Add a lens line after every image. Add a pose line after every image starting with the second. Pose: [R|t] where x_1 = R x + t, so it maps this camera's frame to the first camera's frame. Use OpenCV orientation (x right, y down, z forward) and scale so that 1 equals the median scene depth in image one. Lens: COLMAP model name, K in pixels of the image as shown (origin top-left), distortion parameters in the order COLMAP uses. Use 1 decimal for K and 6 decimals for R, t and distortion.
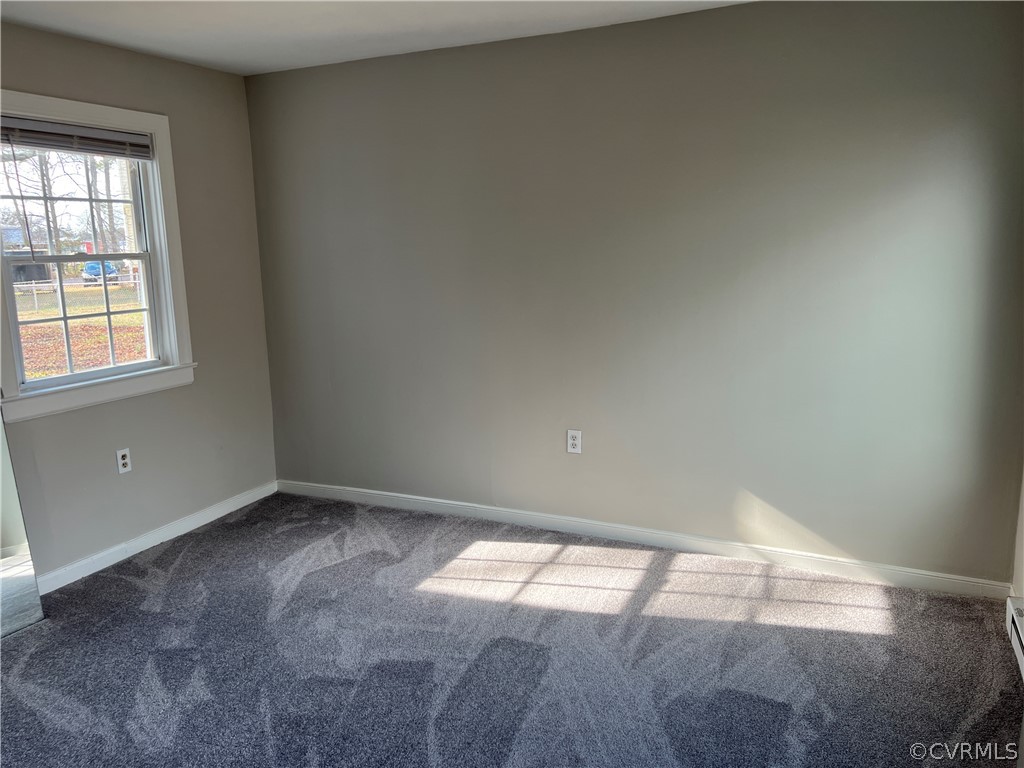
lens RADIAL K [[769.8, 0, 513.3], [0, 769.8, 380.7], [0, 0, 1]] dist [0.037972, -0.044136]
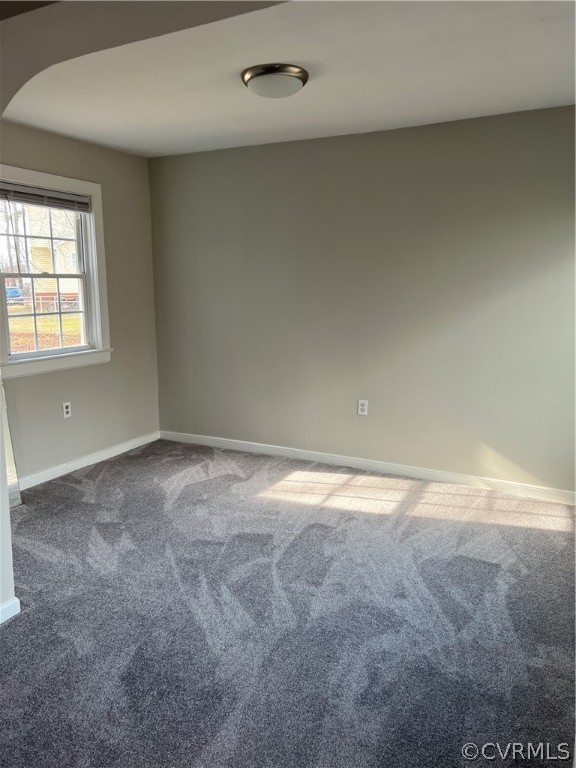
lens RADIAL K [[577.3, 0, 287.5], [0, 577.3, 387.5], [0, 0, 1]] dist [0.037972, -0.044136]
pose [[0.998915, 0.030185, -0.035469, -0.032836], [-0.030056, 0.999539, 0.004177, 0.047493], [0.035578, -0.003106, 0.999362, -0.145127]]
